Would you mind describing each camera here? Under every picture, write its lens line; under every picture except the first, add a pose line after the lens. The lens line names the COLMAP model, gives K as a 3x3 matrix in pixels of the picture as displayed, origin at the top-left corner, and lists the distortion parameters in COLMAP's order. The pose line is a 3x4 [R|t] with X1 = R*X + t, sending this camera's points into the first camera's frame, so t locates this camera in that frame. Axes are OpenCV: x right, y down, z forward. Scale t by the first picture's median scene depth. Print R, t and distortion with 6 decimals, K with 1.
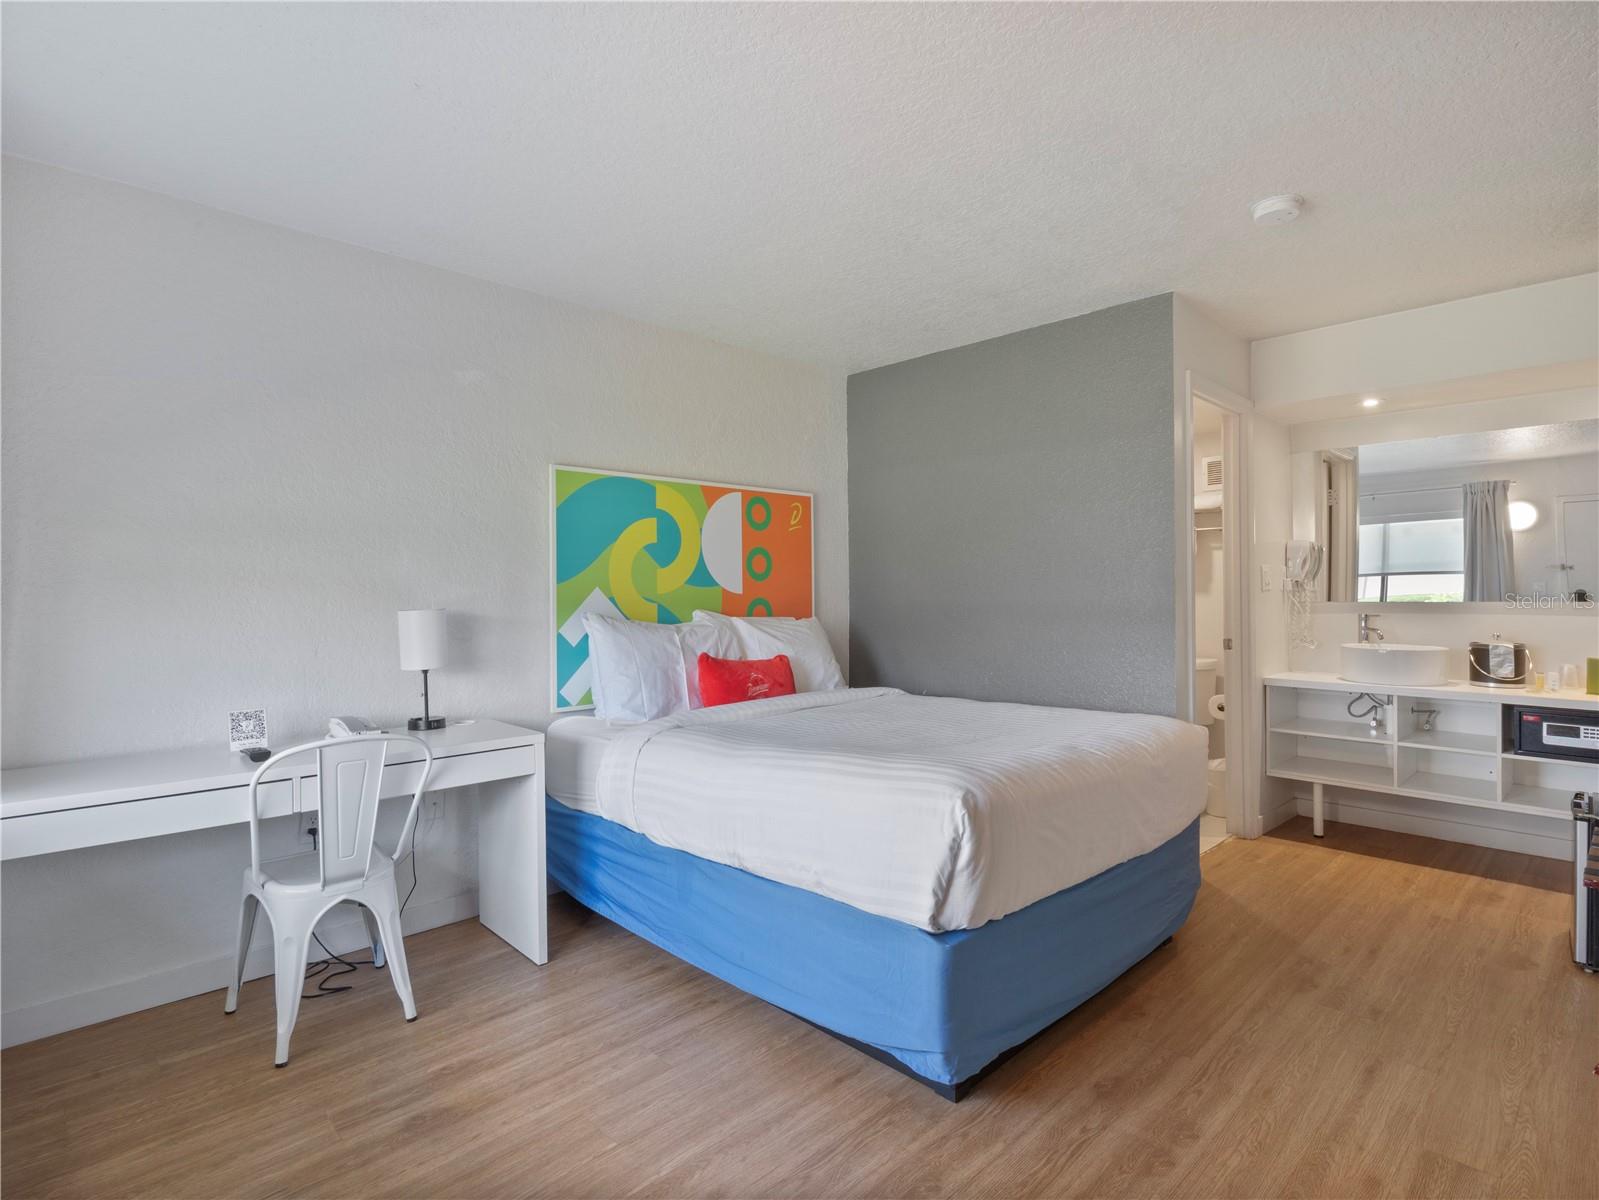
lens RADIAL K [[811.1, 0, 799.2], [0, 811.1, 592.9], [0, 0, 1]] dist [-0.000075, -0.000116]
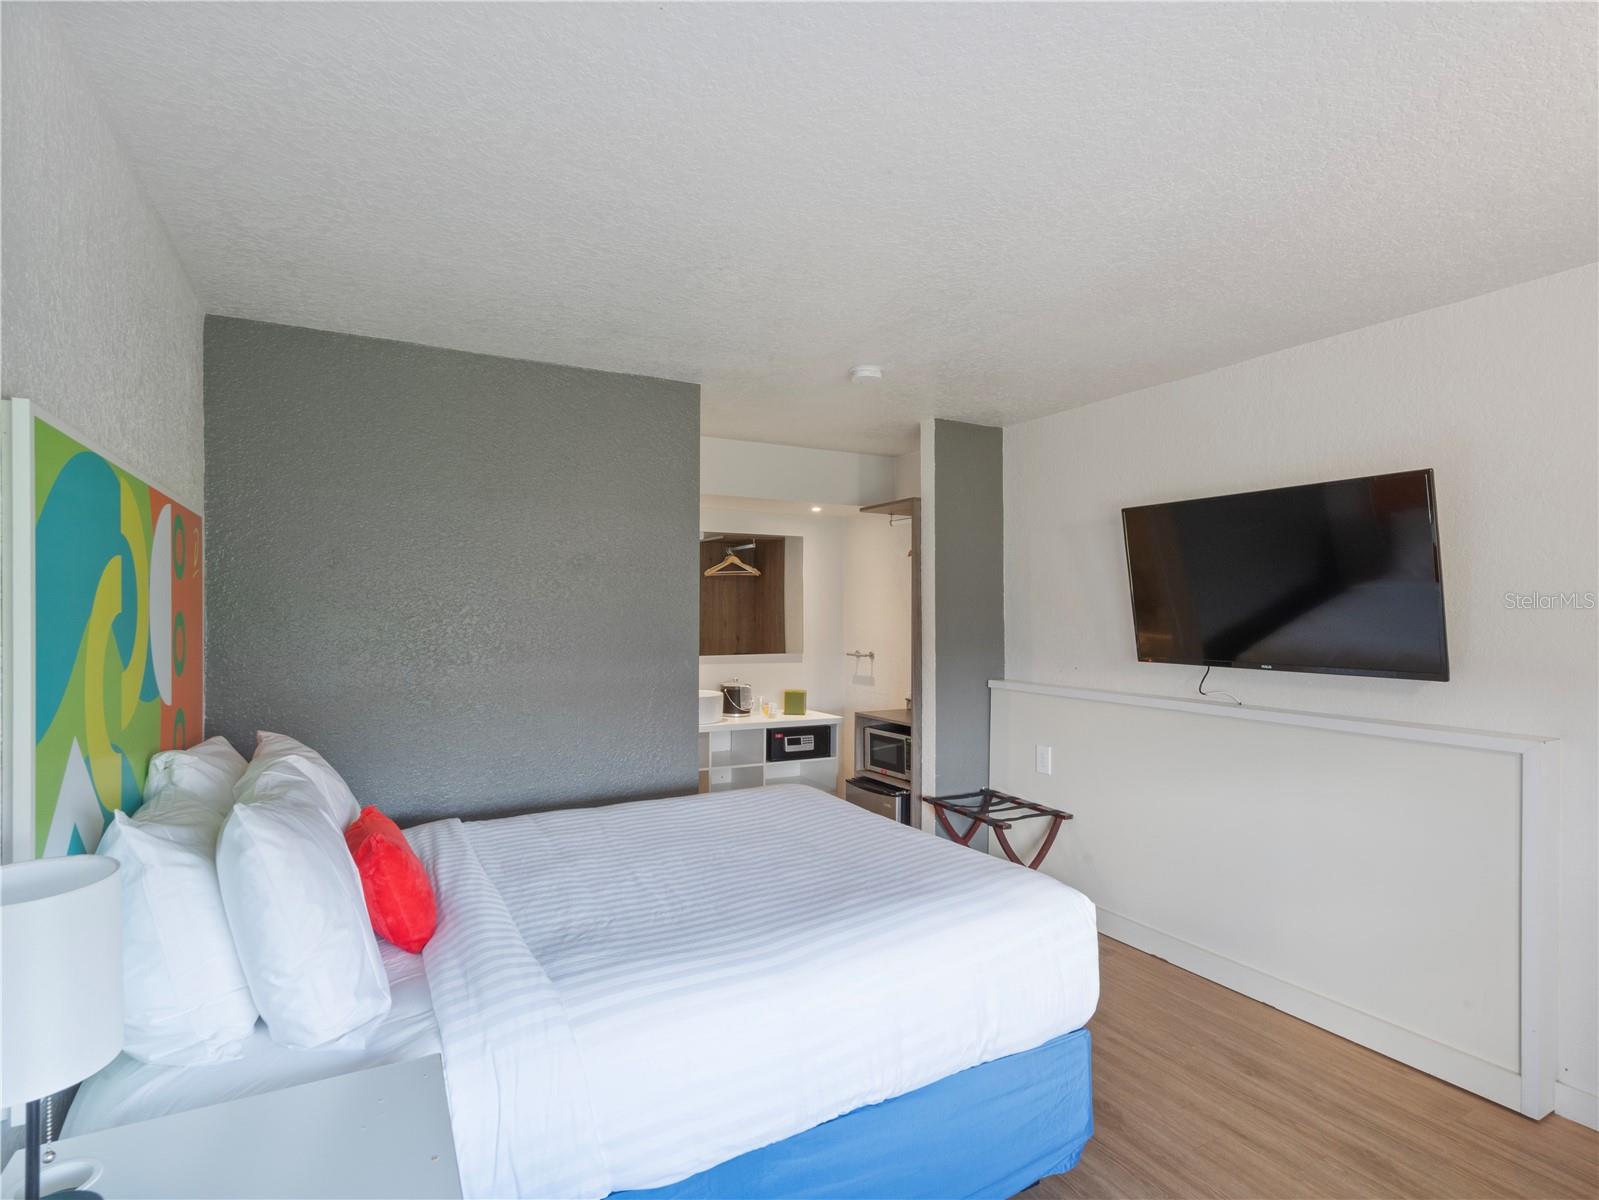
lens RADIAL K [[829.2, 0, 794.1], [0, 829.2, 615.0], [0, 0, 1]] dist [0.000038, 0.000443]
pose [[0.272039, 0.003115, 0.962281, -0.315157], [-0.005506, 0.999983, -0.001680, -0.036619], [-0.962271, -0.004842, 0.272051, 0.320534]]
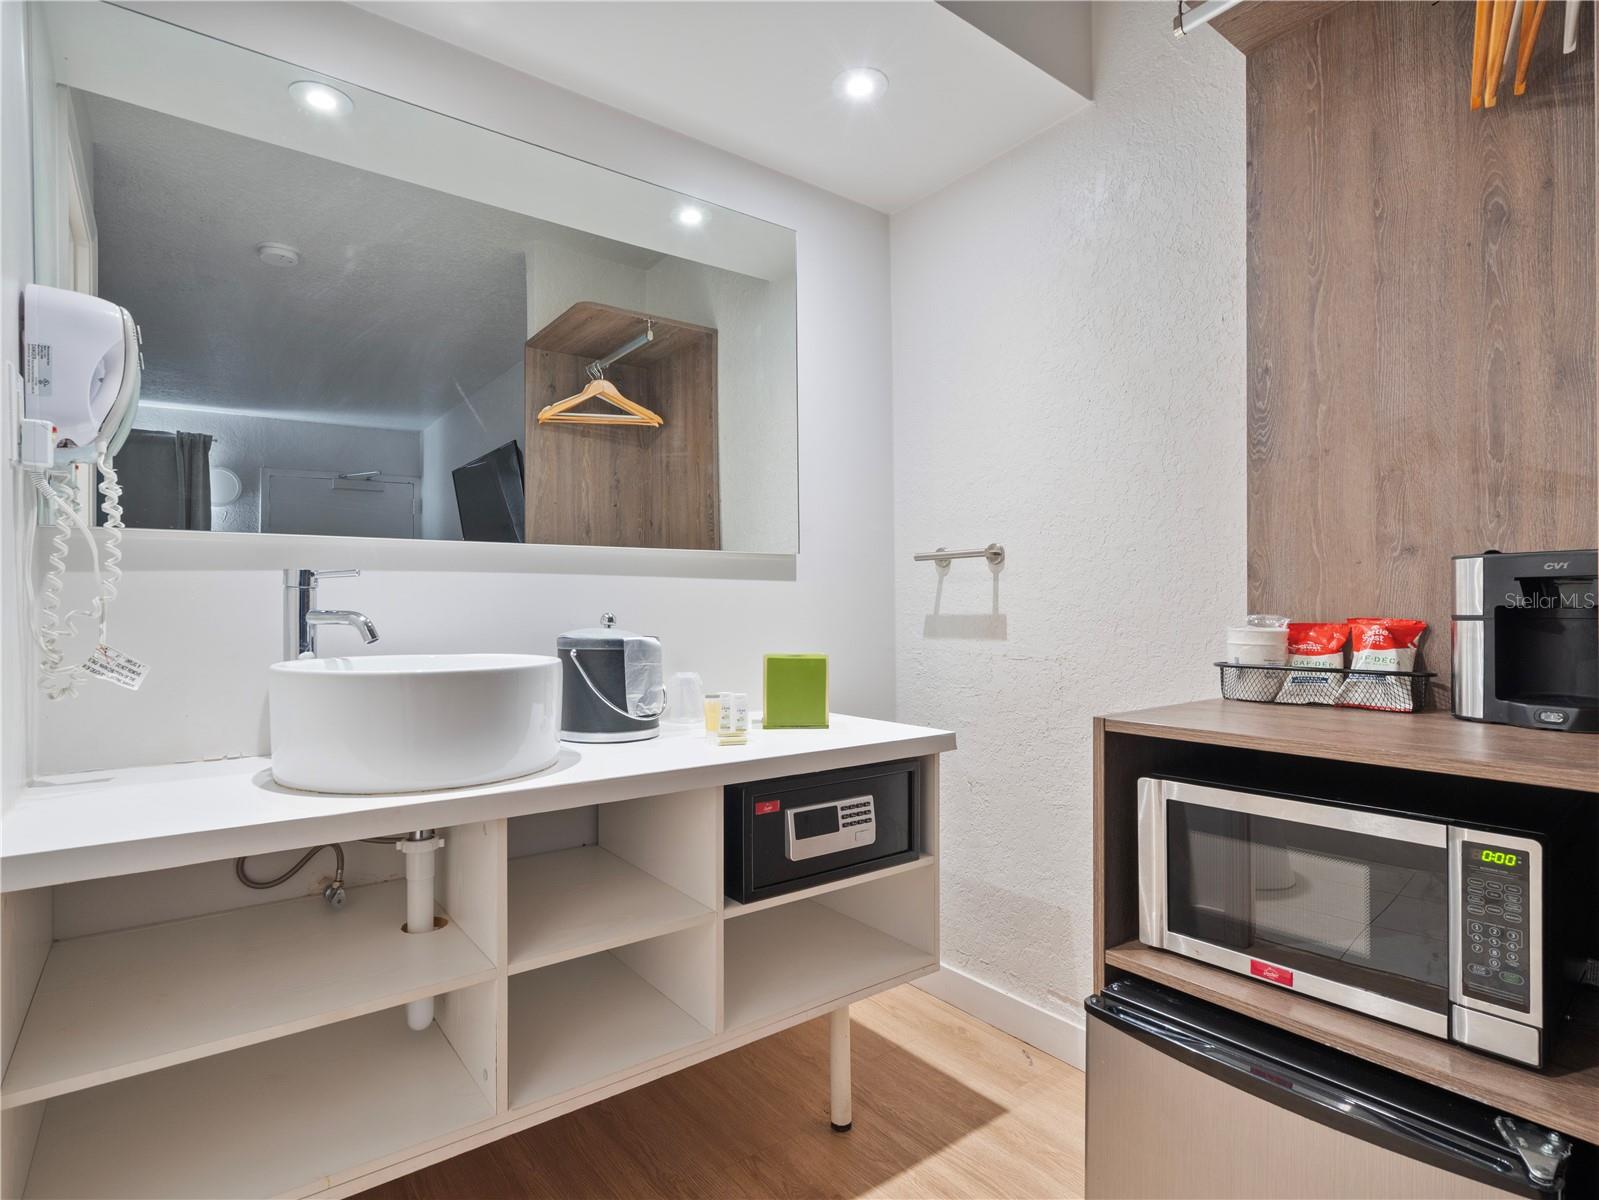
lens RADIAL K [[829.2, 0, 794.1], [0, 829.2, 615.0], [0, 0, 1]] dist [0.000038, 0.000443]
pose [[0.131548, -0.003574, 0.991303, 0.274898], [0.004351, 0.999986, 0.003028, 0.031246], [-0.991300, 0.003915, 0.131562, 0.530821]]
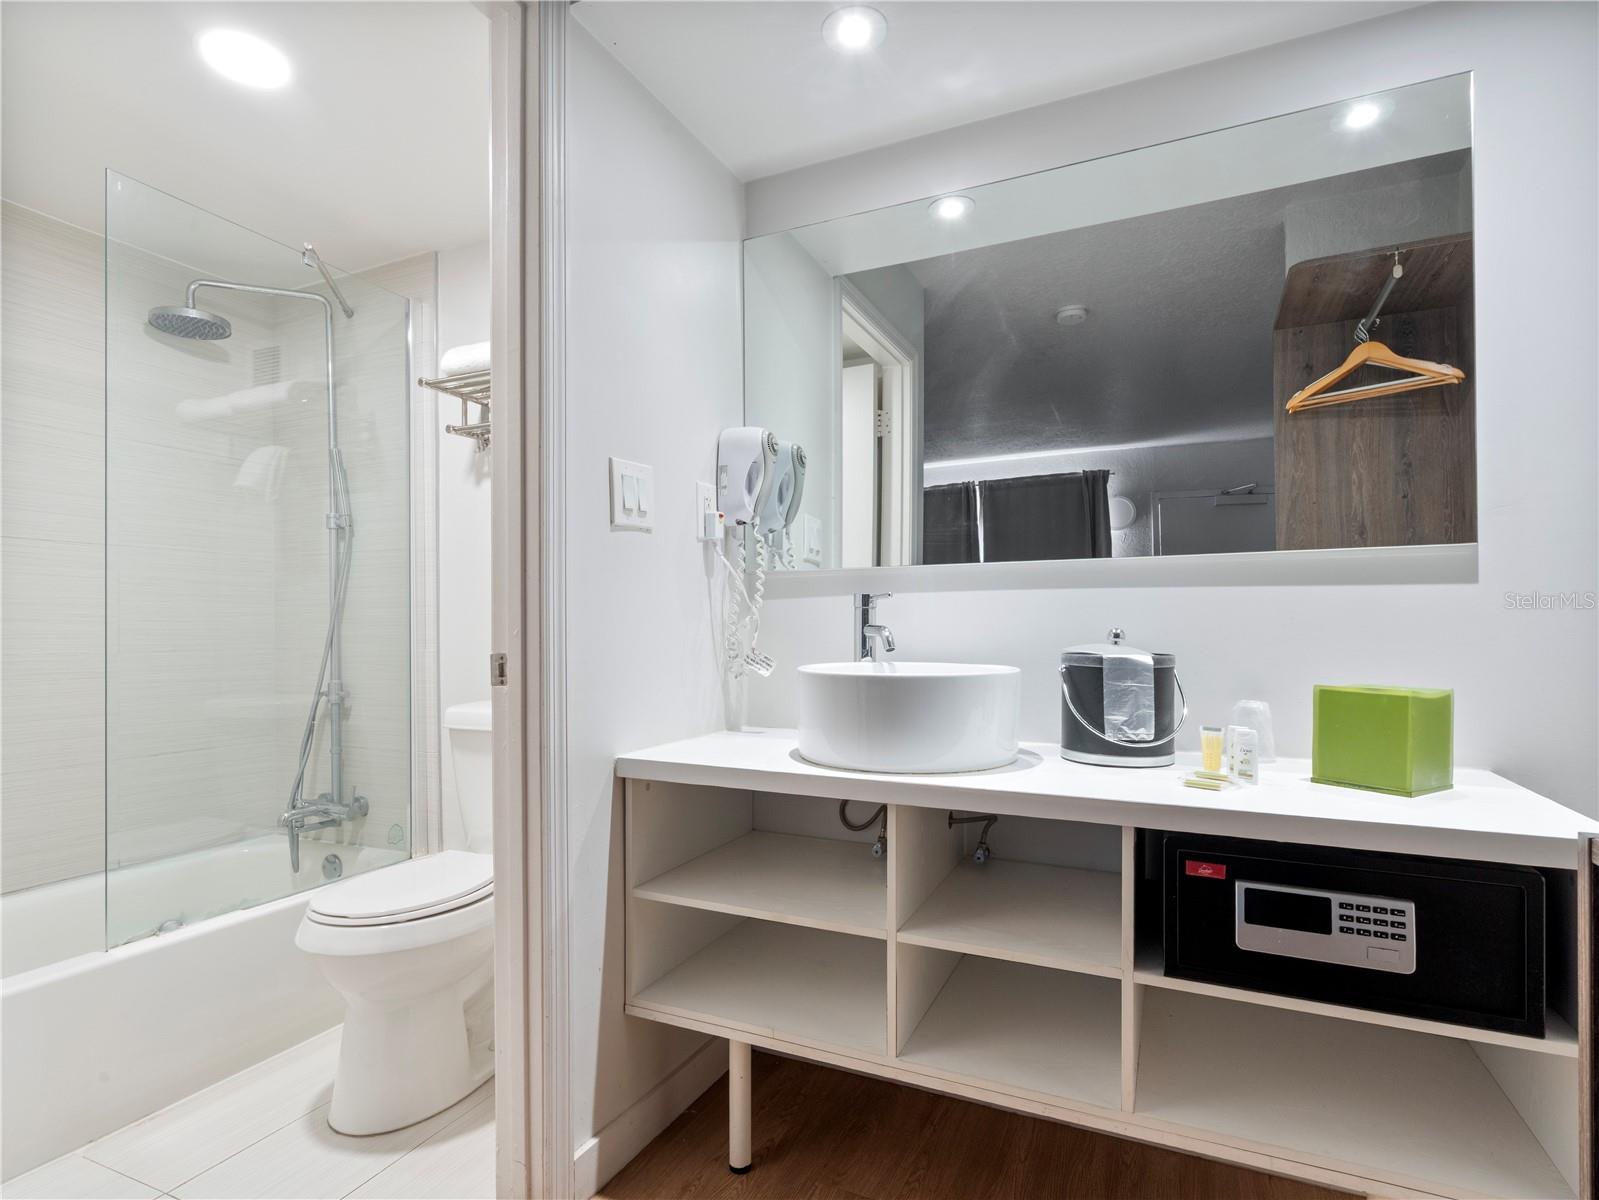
lens RADIAL K [[829.2, 0, 794.1], [0, 829.2, 615.0], [0, 0, 1]] dist [0.000038, 0.000443]
pose [[0.934093, 0.003242, 0.357015, 0.352574], [0.000553, 0.999944, -0.010527, 0.029583], [-0.357029, 0.010031, 0.934039, 0.420419]]
